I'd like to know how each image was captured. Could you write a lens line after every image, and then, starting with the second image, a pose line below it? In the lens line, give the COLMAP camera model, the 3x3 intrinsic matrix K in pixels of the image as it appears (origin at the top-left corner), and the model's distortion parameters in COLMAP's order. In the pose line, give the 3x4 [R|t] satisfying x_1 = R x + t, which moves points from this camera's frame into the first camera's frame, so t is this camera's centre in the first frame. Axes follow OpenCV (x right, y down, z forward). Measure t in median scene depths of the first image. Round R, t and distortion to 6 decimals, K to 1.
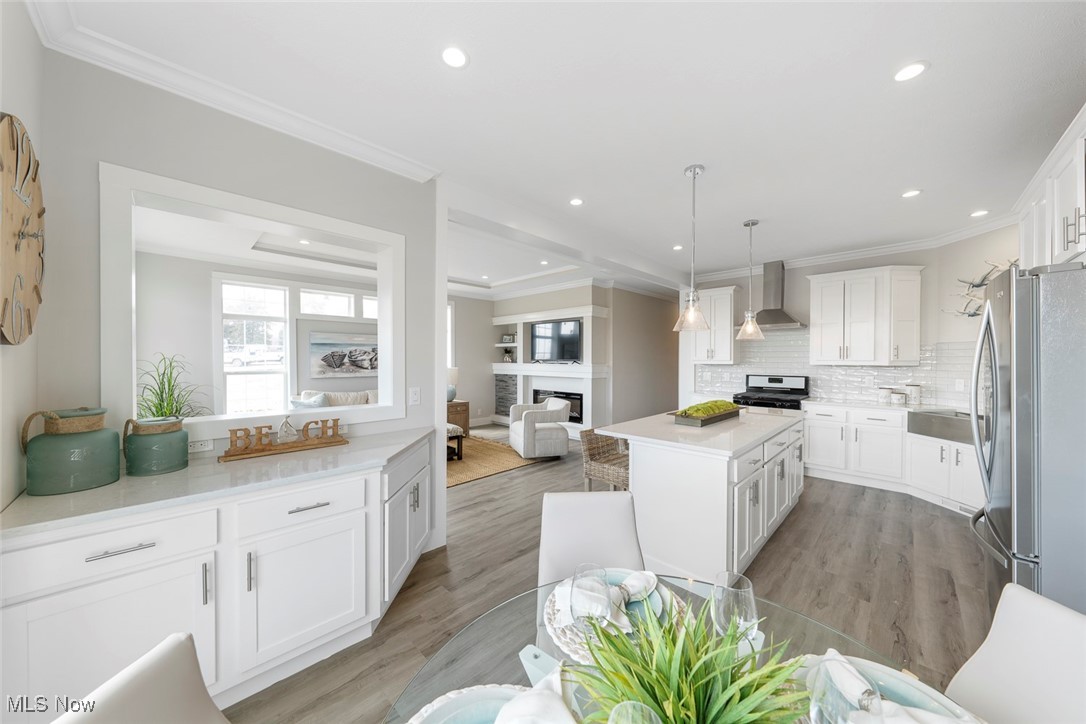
lens RADIAL K [[383.5, 0, 543.0], [0, 383.5, 362.0], [0, 0, 1]] dist [-0.006801, -0.000054]
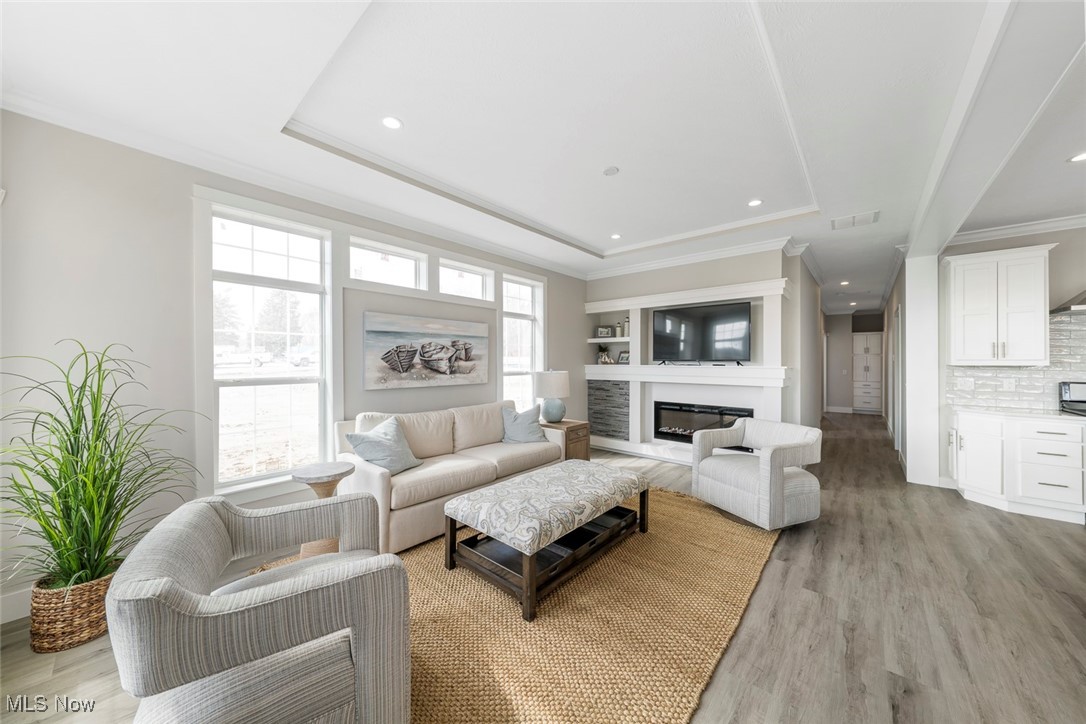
lens RADIAL K [[361.9, 0, 523.2], [0, 361.9, 361.8], [0, 0, 1]] dist [-0.000468, 0.000032]
pose [[0.998103, -0.000195, 0.061571, -0.376898], [0.000709, 0.999965, -0.008315, 0.003587], [-0.061567, 0.008343, 0.998068, 0.406376]]
